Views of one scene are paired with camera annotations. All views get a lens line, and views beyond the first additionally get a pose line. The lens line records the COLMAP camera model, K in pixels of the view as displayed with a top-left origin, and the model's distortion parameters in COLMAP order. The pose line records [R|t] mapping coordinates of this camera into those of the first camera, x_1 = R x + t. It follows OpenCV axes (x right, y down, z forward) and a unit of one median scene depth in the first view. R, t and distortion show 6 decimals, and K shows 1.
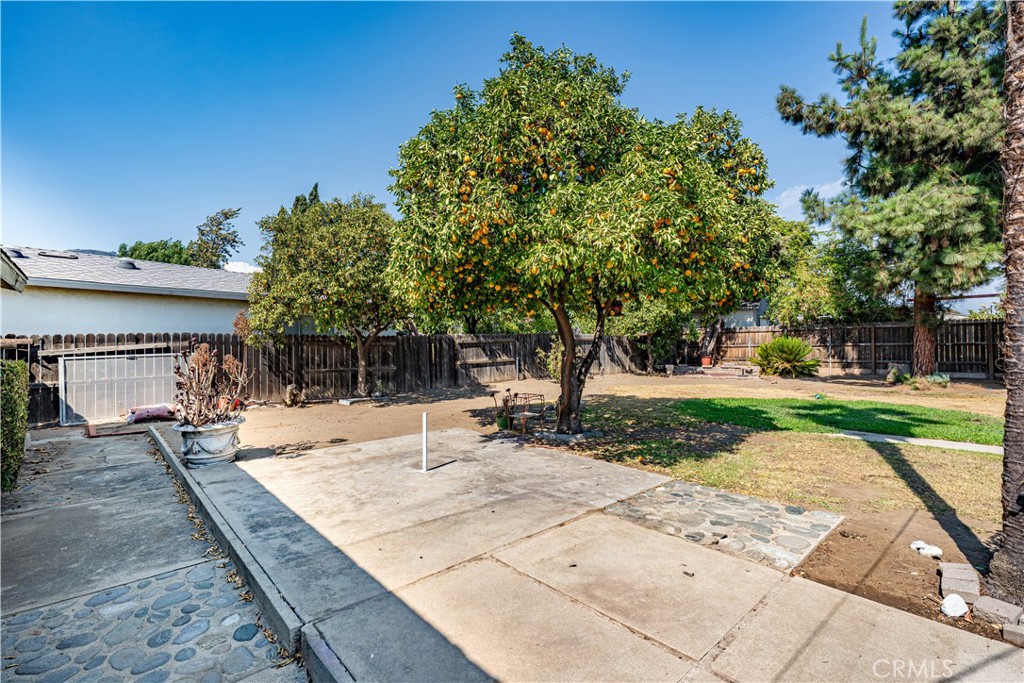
lens RADIAL K [[466.0, 0, 519.6], [0, 466.0, 341.9], [0, 0, 1]] dist [-0.000288, 0.000782]
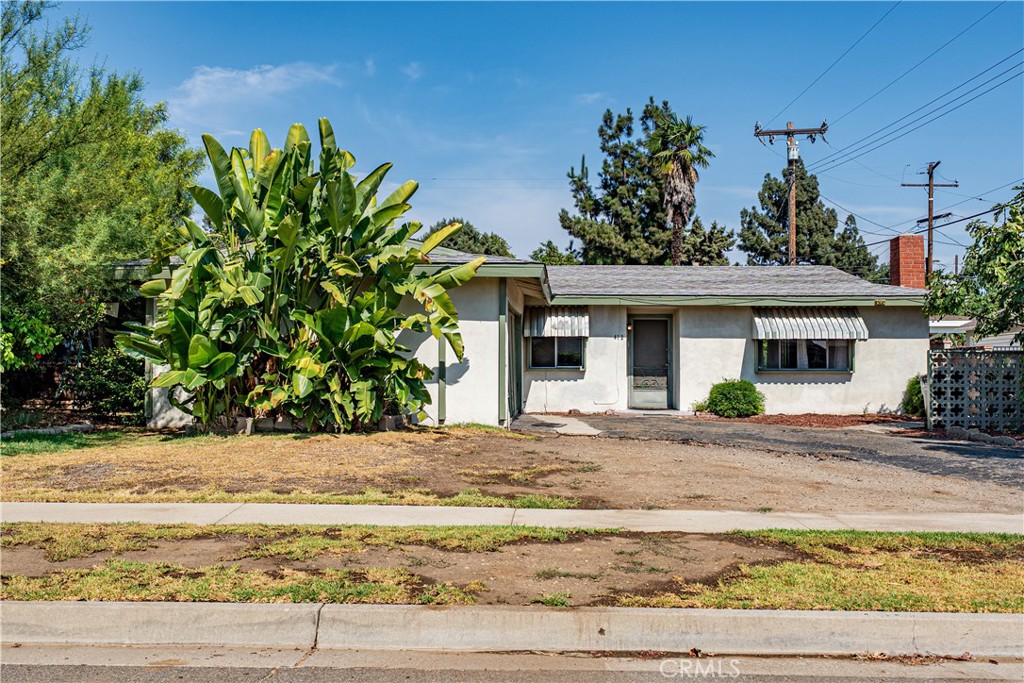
lens RADIAL K [[977.9, 0, 513.1], [0, 977.9, 337.9], [0, 0, 1]] dist [0.012999, 0.000000]
pose [[0.719290, 0.001020, 0.694710, -2.151978], [-0.018350, 0.999678, 0.017531, -0.116170], [-0.694468, -0.025358, 0.719077, -1.558534]]
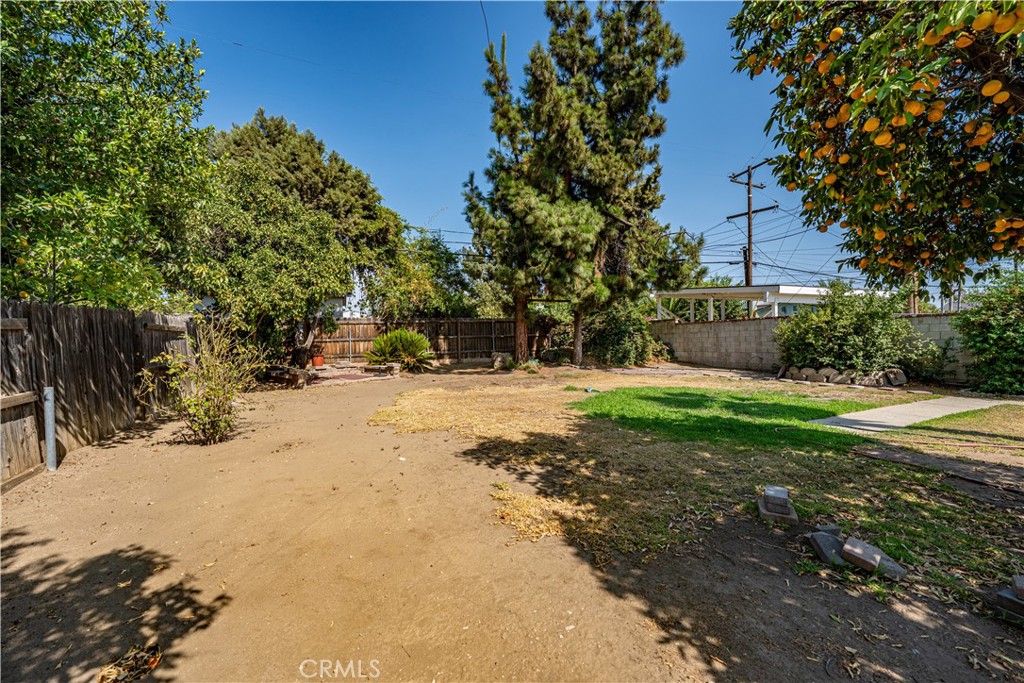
lens RADIAL K [[396.4, 0, 501.1], [0, 396.4, 338.8], [0, 0, 1]] dist [0.001409, 0.000039]
pose [[0.328145, -0.008908, 0.944585, -0.182064], [0.007271, 0.999950, 0.006904, 0.005452], [-0.944600, 0.004602, 0.328193, 0.829517]]
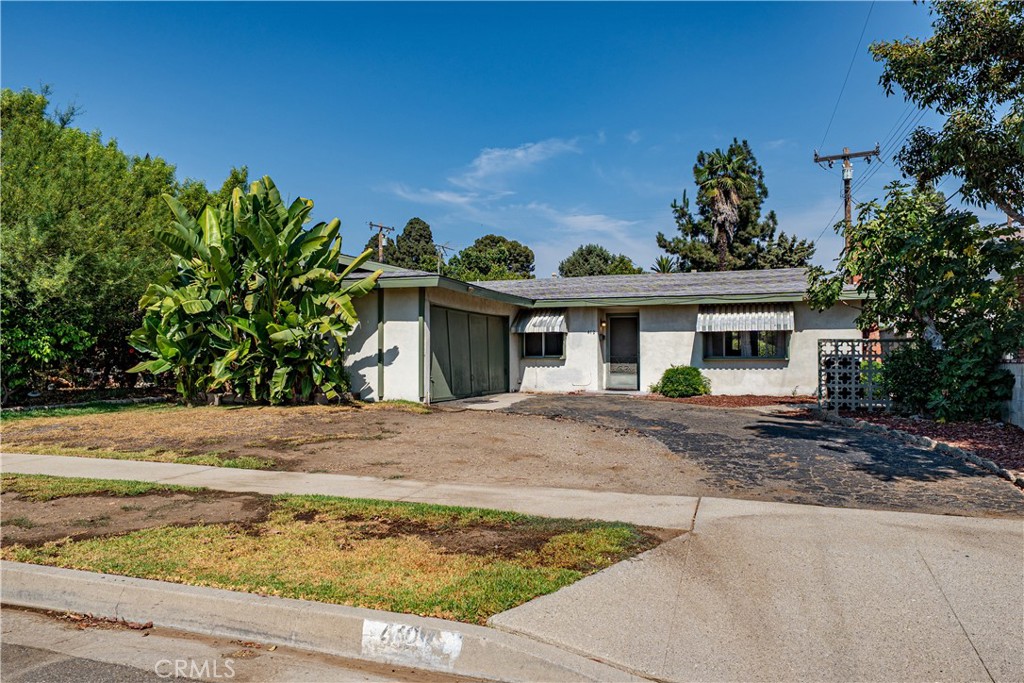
lens RADIAL K [[712.4, 0, 507.2], [0, 712.4, 339.5], [0, 0, 1]] dist [0.005409, -0.004438]
pose [[0.896723, -0.013626, 0.442383, -1.637974], [0.002482, 0.999665, 0.025759, -0.115126], [-0.442586, -0.022001, 0.896456, -1.793812]]
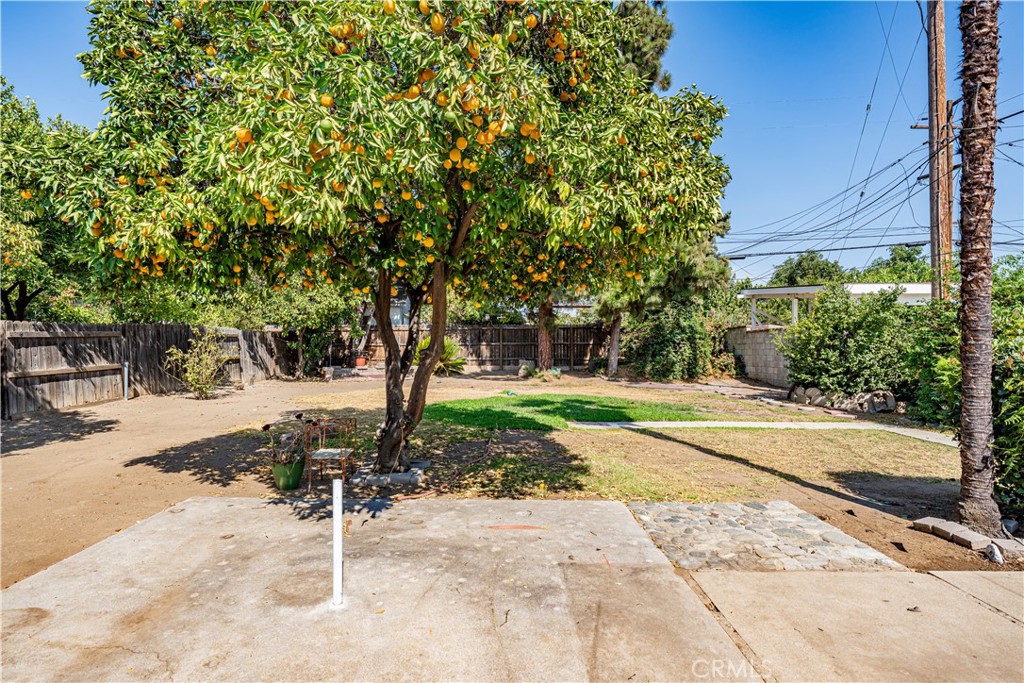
lens RADIAL K [[500.5, 0, 509.9], [0, 500.5, 341.9], [0, 0, 1]] dist [0.003050, -0.000142]
pose [[0.678253, 0.007389, 0.734791, -0.187803], [-0.009142, 0.999957, -0.001617, 0.003300], [-0.734772, -0.005621, 0.678291, 0.212306]]
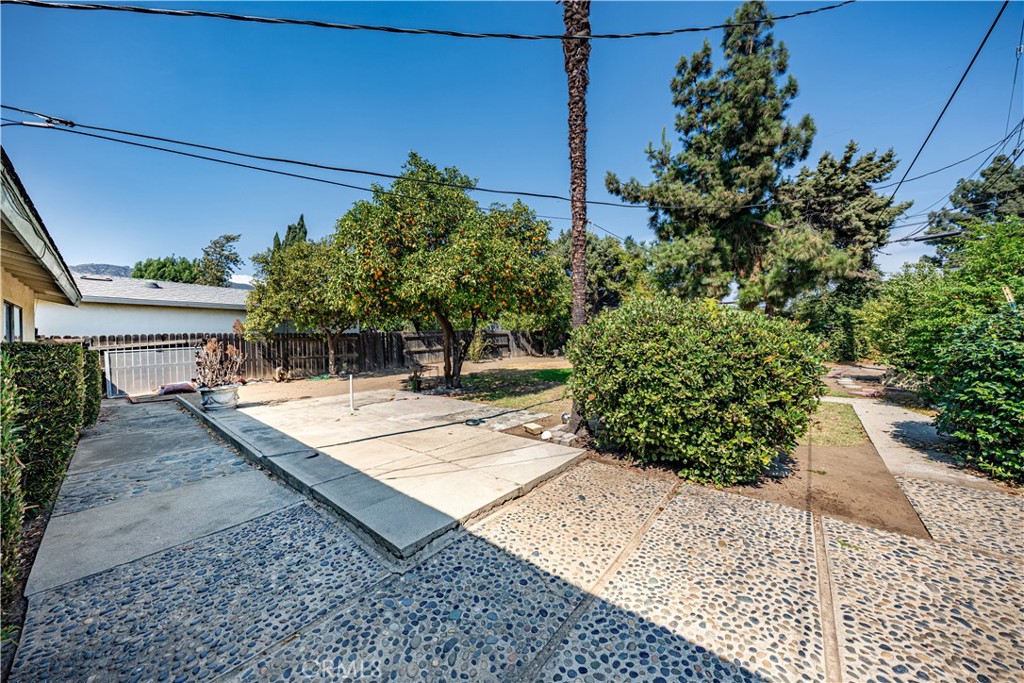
lens RADIAL K [[352.6, 0, 519.1], [0, 352.6, 341.6], [0, 0, 1]] dist [-0.001959, -0.000033]
pose [[0.992641, -0.019650, 0.119492, 0.106738], [0.017918, 0.999719, 0.015551, 0.006199], [-0.119764, -0.013296, 0.992713, -0.158868]]
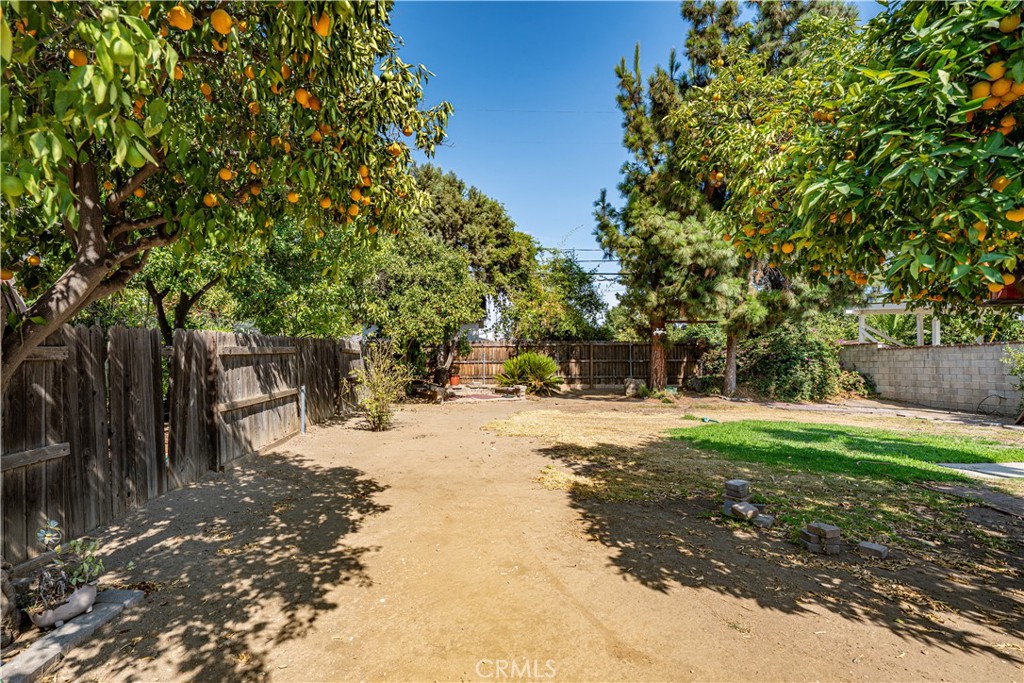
lens RADIAL K [[466.0, 0, 485.3], [0, 466.0, 357.8], [0, 0, 1]] dist [-0.000288, 0.000782]
pose [[0.662031, 0.007805, 0.749436, -0.311841], [-0.009777, 0.999951, -0.001777, 0.002975], [-0.749413, -0.006150, 0.662074, 0.664495]]
